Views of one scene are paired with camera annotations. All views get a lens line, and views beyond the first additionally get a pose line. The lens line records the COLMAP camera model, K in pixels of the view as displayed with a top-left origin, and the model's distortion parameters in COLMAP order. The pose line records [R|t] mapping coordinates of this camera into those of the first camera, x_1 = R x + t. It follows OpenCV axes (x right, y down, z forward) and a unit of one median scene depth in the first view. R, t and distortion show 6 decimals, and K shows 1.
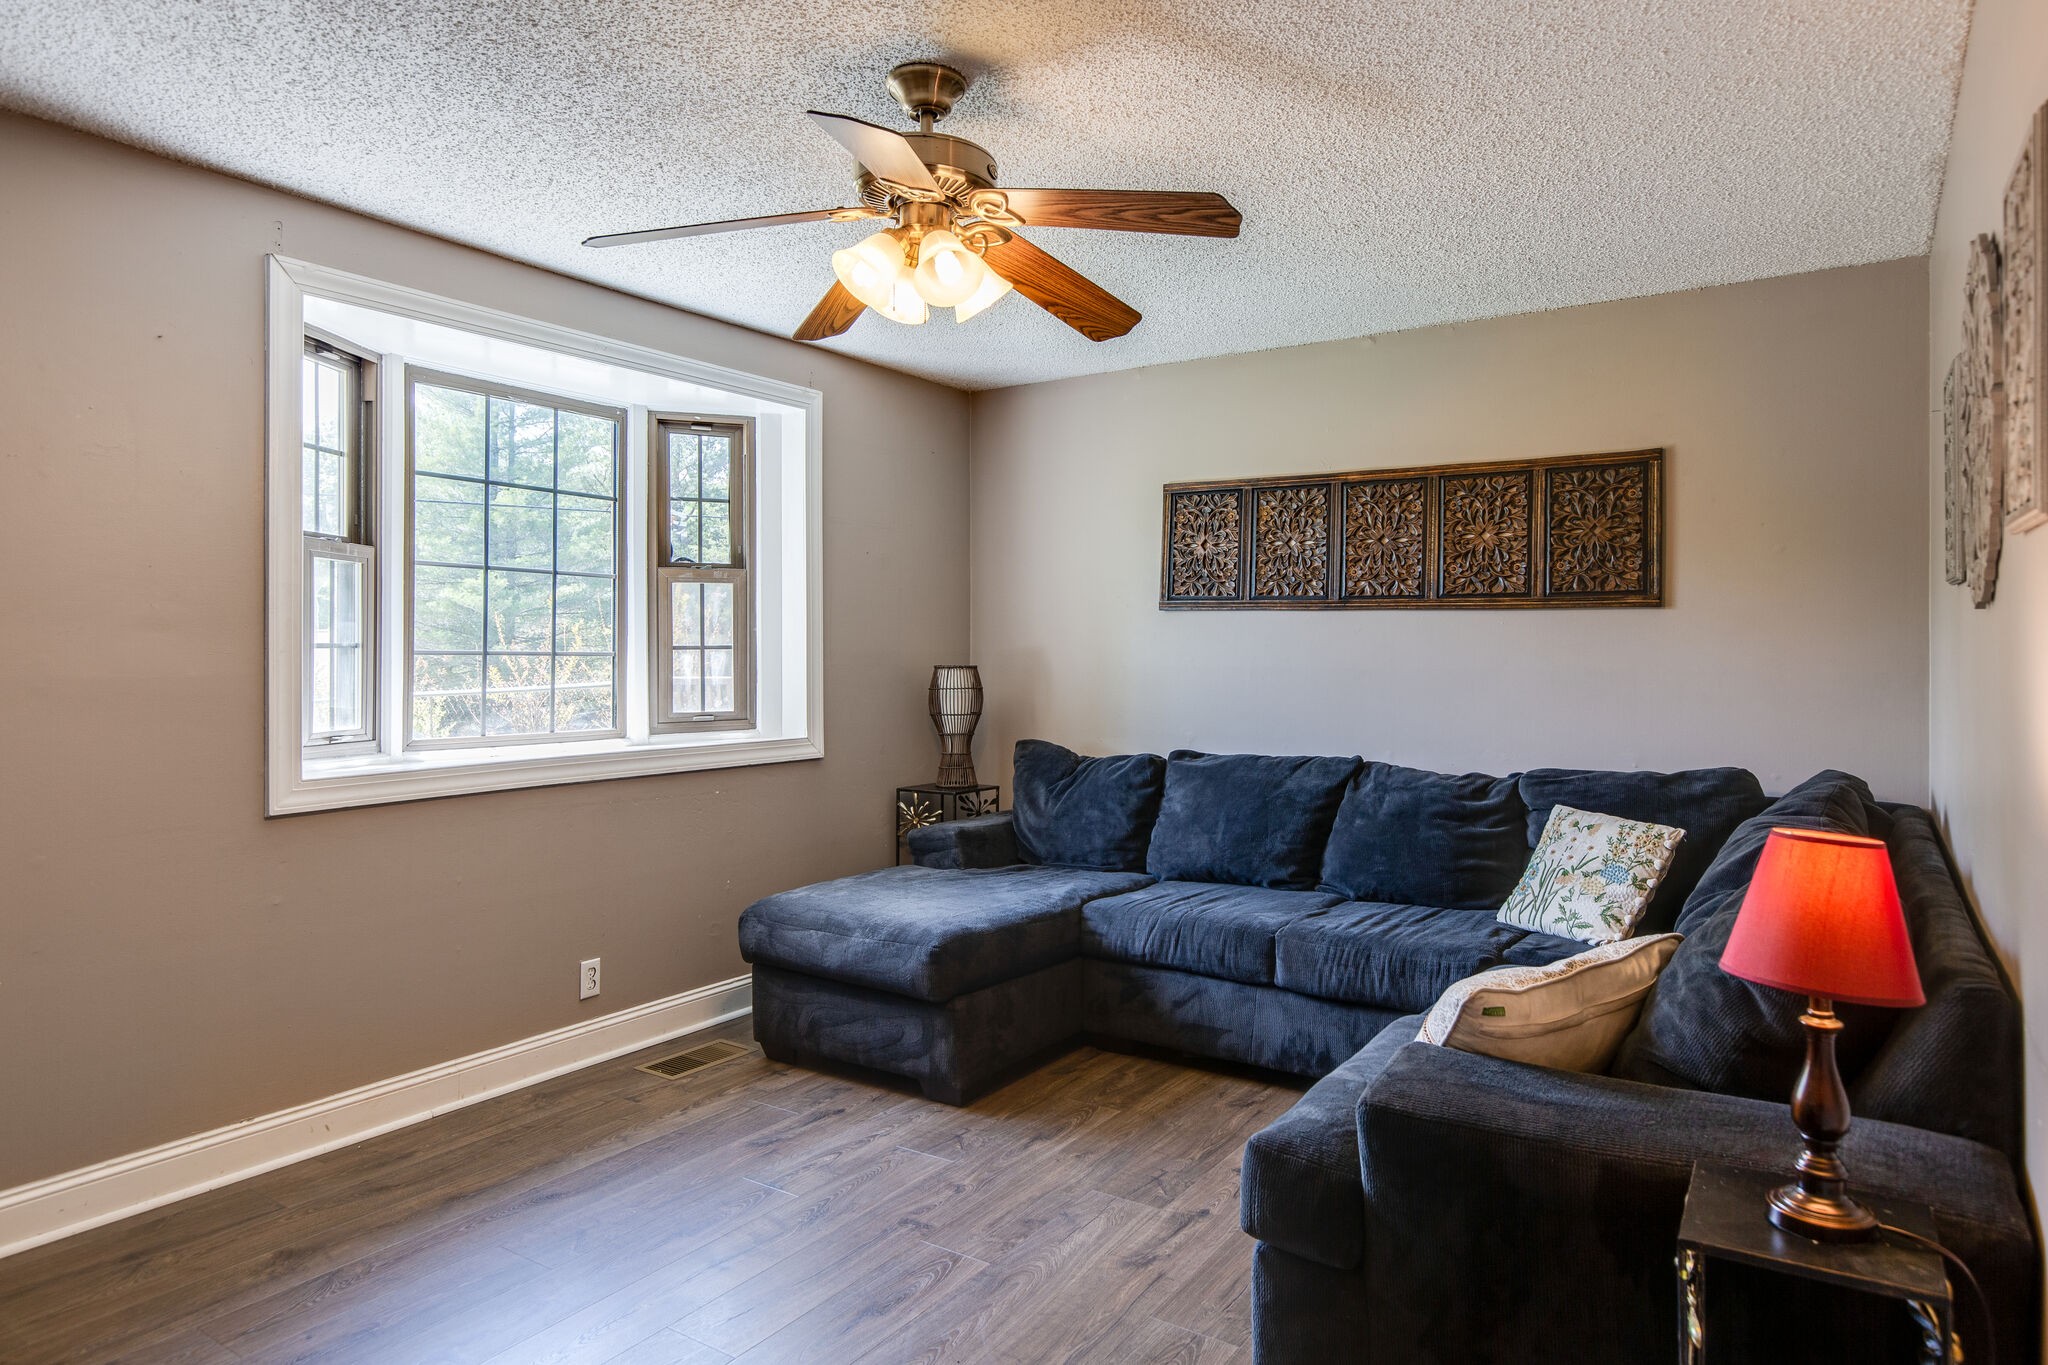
lens RADIAL K [[1104.9, 0, 1023.8], [0, 1104.9, 644.3], [0, 0, 1]] dist [-0.000847, 0.000017]
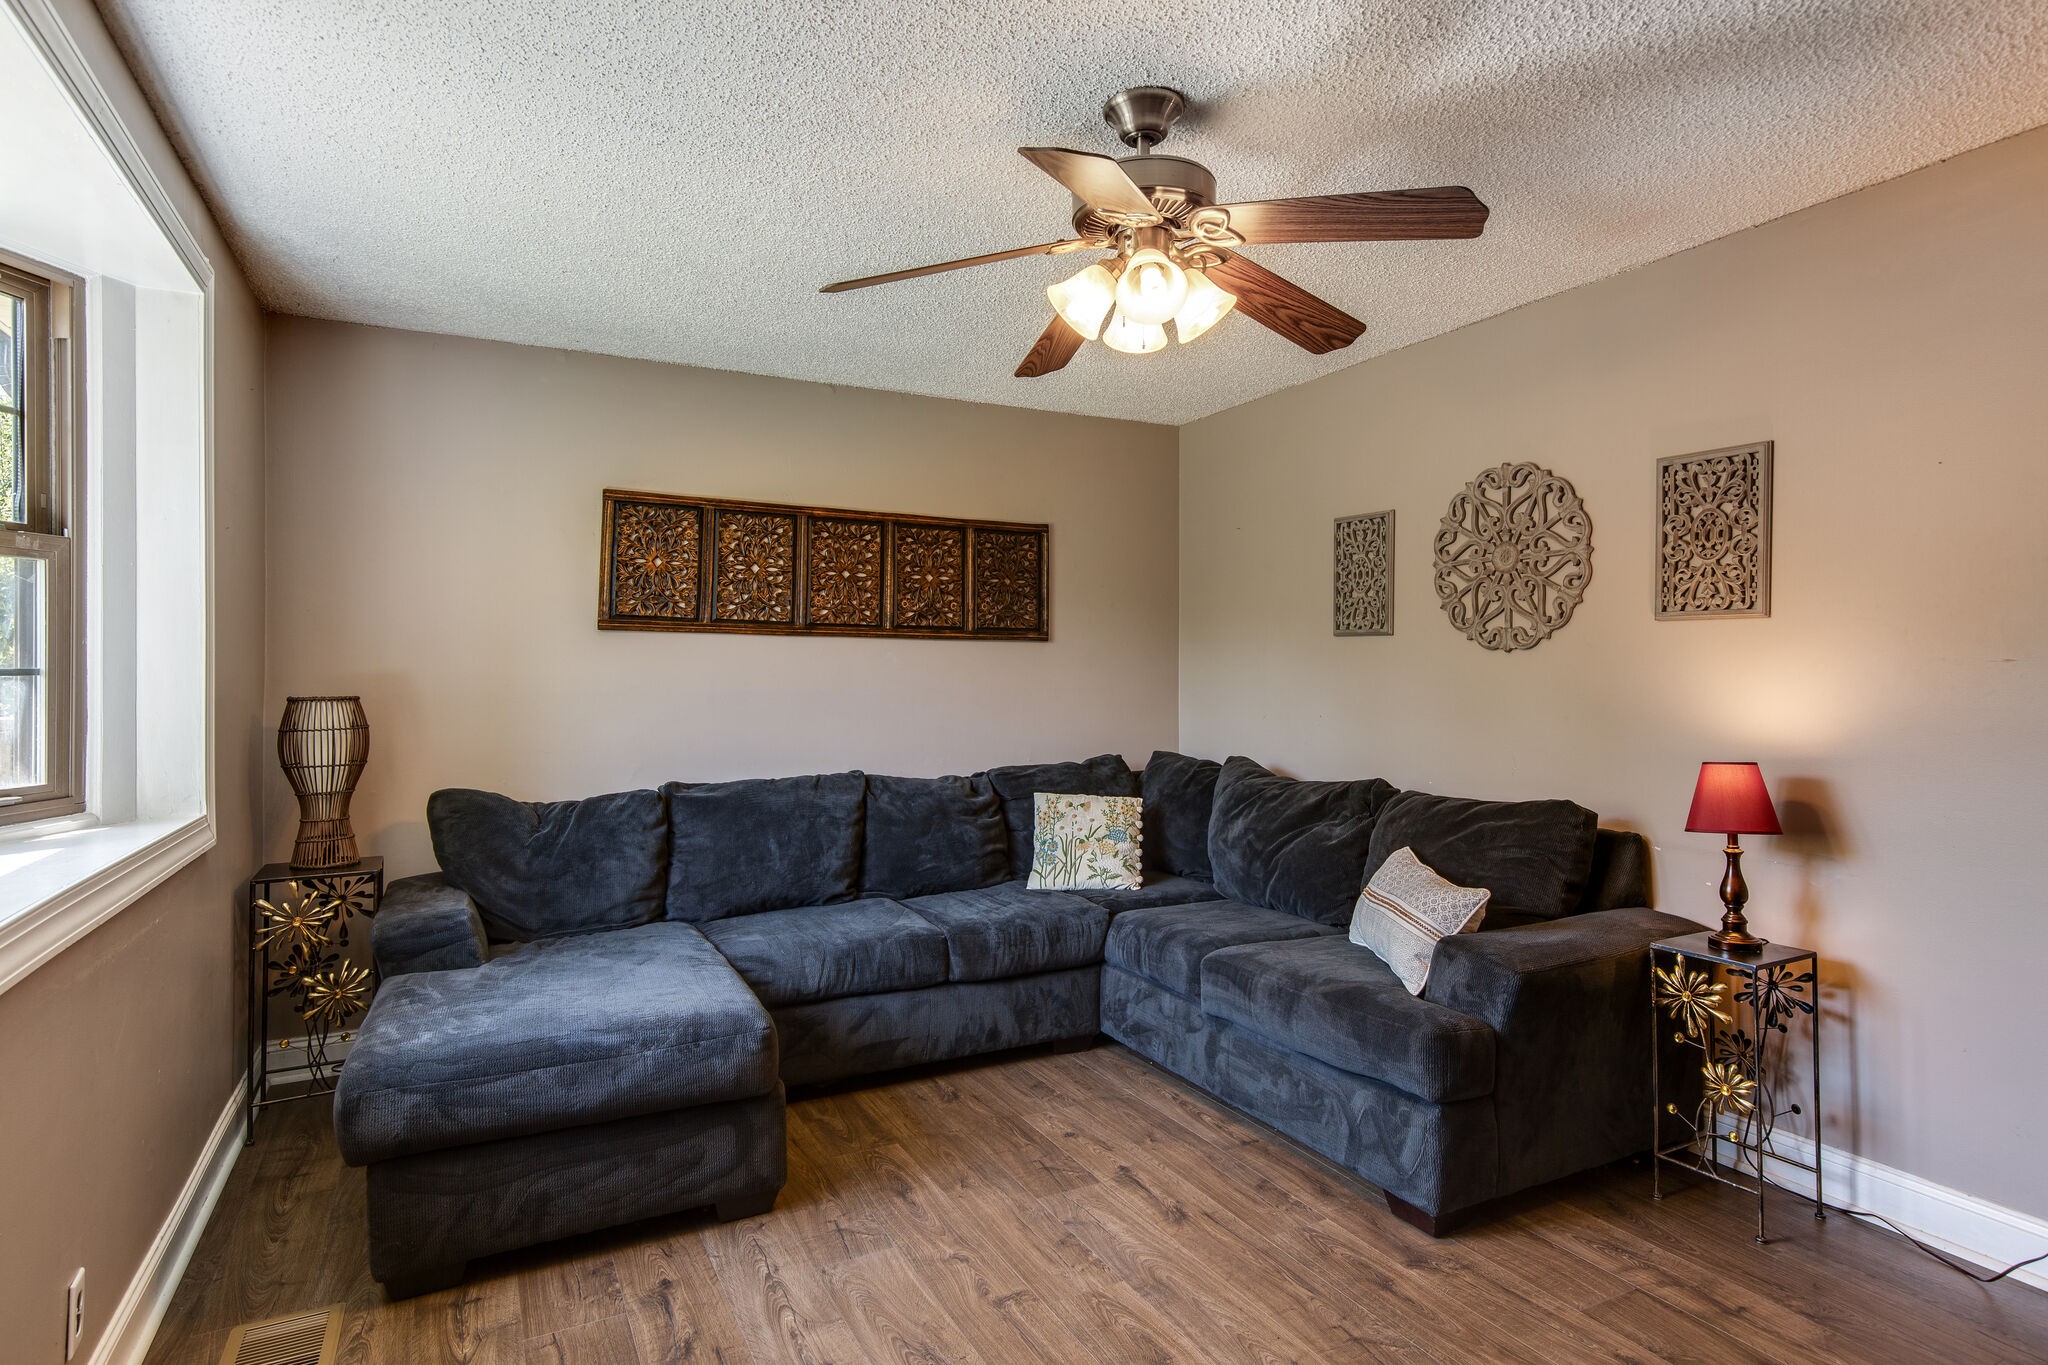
lens RADIAL K [[1056.3, 0, 1027.5], [0, 1056.3, 666.3], [0, 0, 1]] dist [0.025366, -0.000446]
pose [[0.540051, 0.003799, 0.841624, -0.525989], [-0.001103, 0.999992, -0.003806, 0.001996], [-0.841632, 0.001127, 0.540051, 0.320360]]
